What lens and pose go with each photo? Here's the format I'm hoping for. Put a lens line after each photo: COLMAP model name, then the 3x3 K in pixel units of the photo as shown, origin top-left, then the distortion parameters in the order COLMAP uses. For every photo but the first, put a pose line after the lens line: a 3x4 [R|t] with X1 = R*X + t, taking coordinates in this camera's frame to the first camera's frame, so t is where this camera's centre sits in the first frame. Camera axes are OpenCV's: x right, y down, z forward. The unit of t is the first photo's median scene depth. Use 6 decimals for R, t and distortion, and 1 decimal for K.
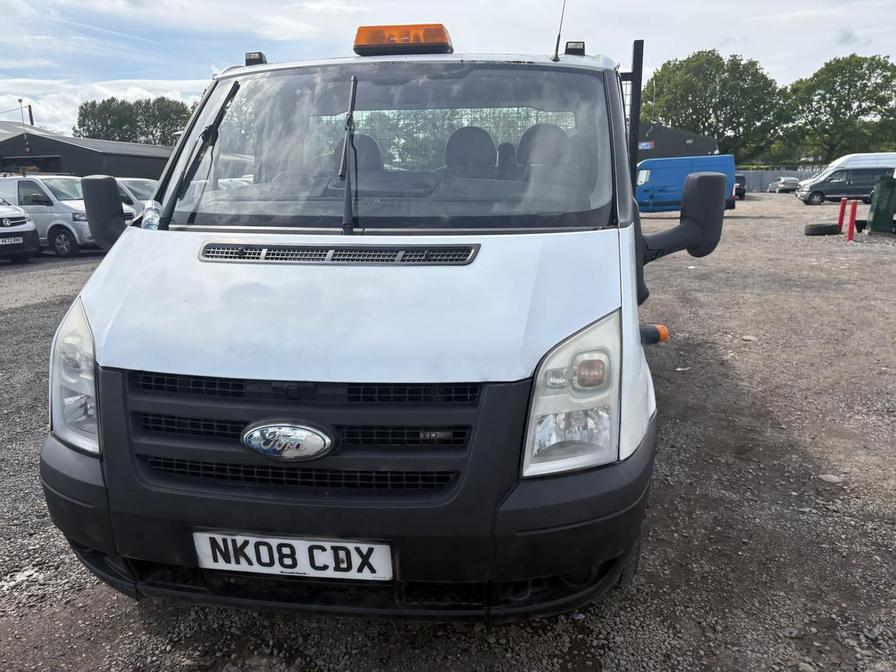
lens RADIAL K [[662.4, 0, 448.0], [0, 662.4, 336.0], [0, 0, 1]] dist [0.016786, -0.003713]
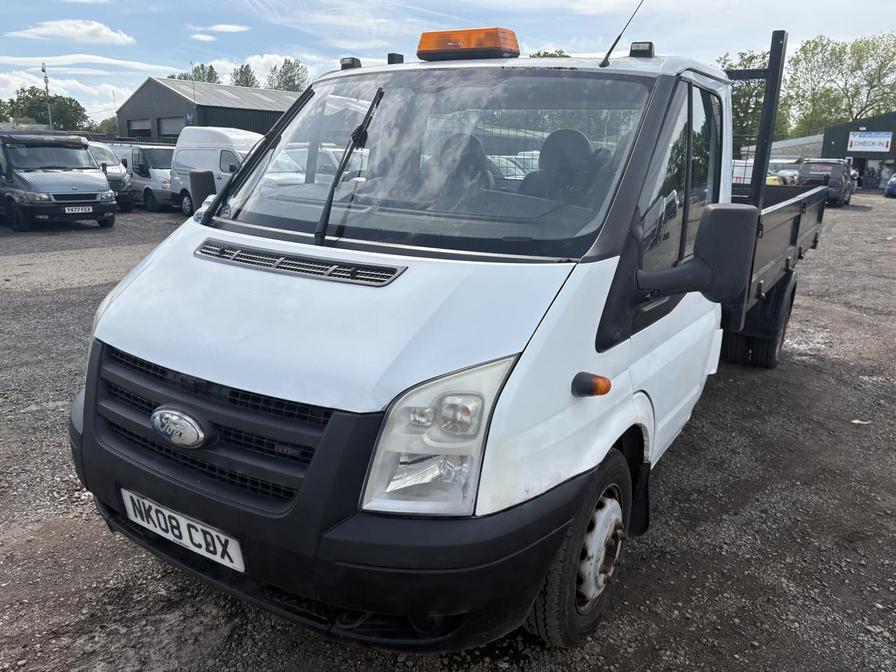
lens RADIAL K [[662.4, 0, 448.0], [0, 662.4, 336.0], [0, 0, 1]] dist [0.016786, -0.003713]
pose [[0.916765, 0.141972, -0.373344, 0.537975], [-0.130196, 0.989865, 0.056715, -0.111503], [0.377612, -0.003387, 0.925958, 0.122592]]
